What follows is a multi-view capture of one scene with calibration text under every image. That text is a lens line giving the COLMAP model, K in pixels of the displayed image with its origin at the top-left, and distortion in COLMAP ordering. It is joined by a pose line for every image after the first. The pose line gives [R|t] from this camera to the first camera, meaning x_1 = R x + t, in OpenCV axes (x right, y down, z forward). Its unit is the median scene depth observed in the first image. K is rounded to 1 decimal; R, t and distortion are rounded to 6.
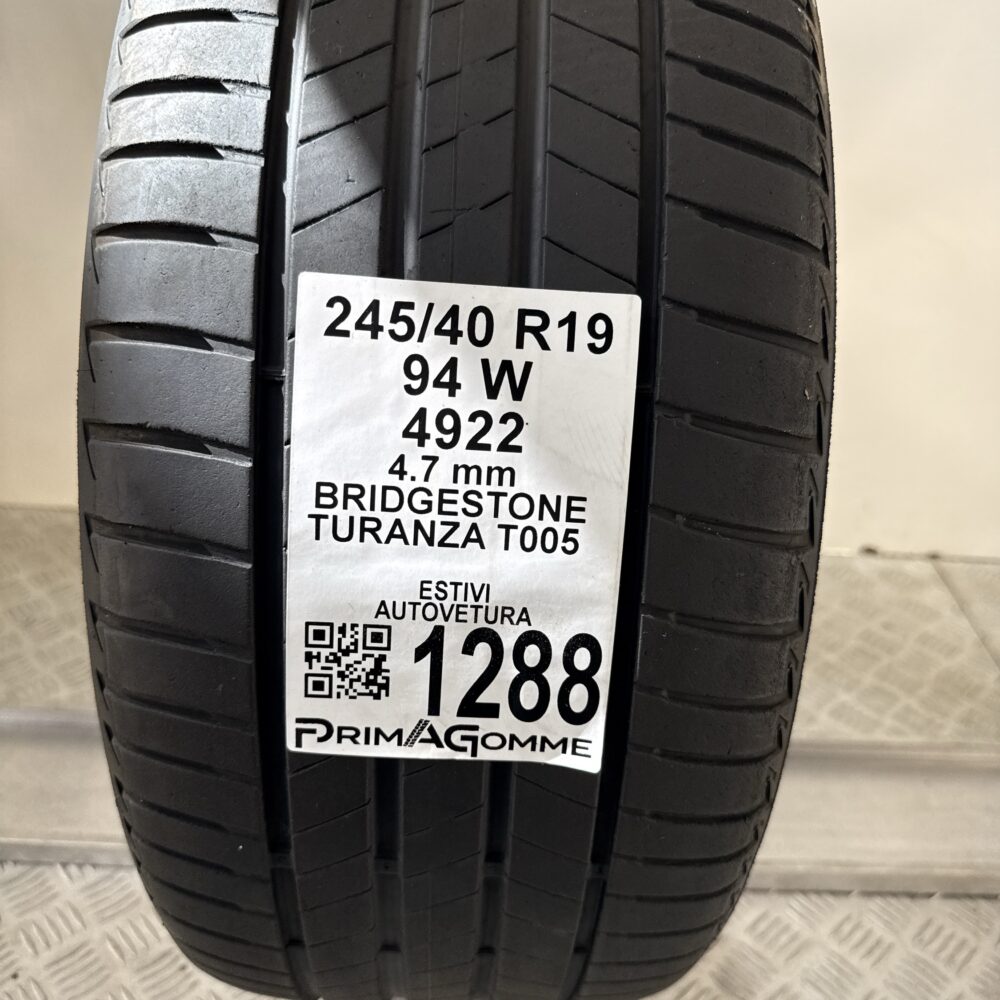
lens RADIAL K [[965.9, 0, 492.6], [0, 965.9, 500.7], [0, 0, 1]] dist [0.162793, -0.432363]
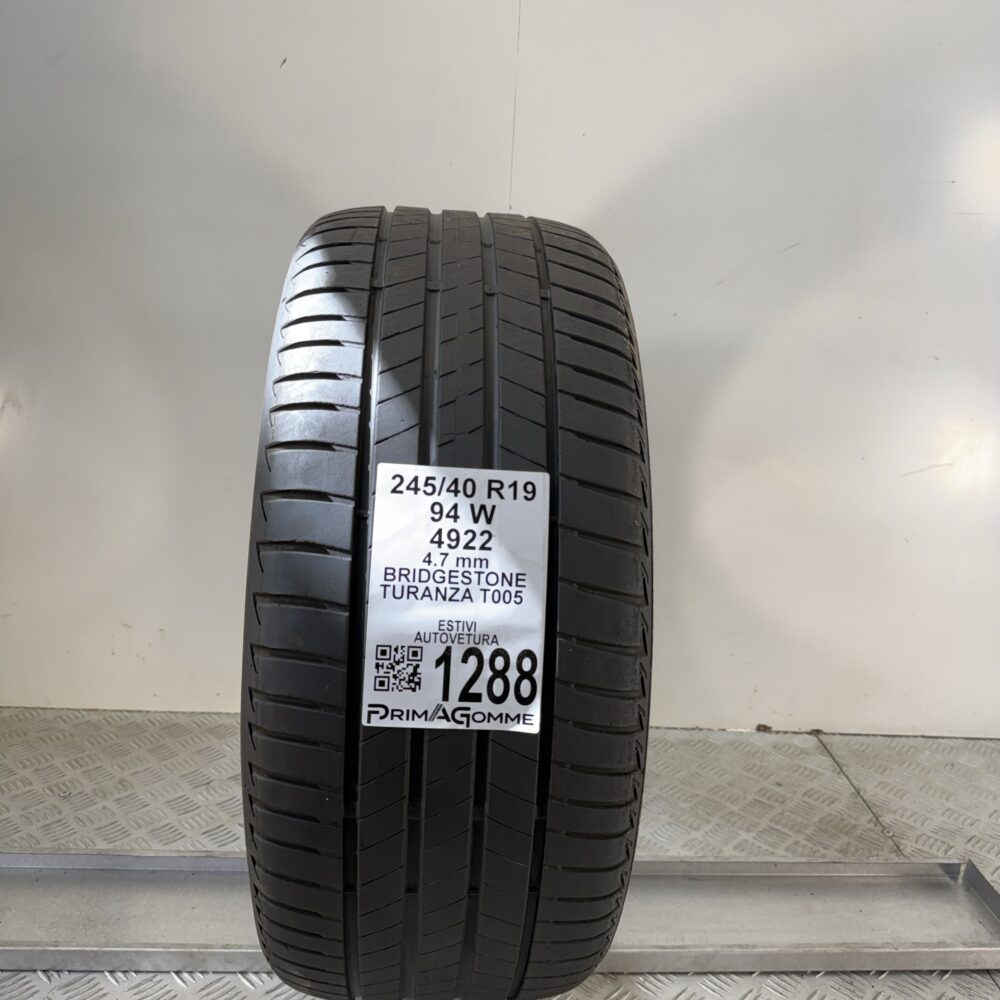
lens RADIAL K [[965.9, 0, 492.6], [0, 965.9, 500.7], [0, 0, 1]] dist [0.162793, -0.432363]
pose [[0.998218, -0.010197, 0.058791, -0.078373], [0.025673, 0.962825, -0.268905, 0.364013], [-0.053864, 0.269935, 0.961371, -0.861409]]
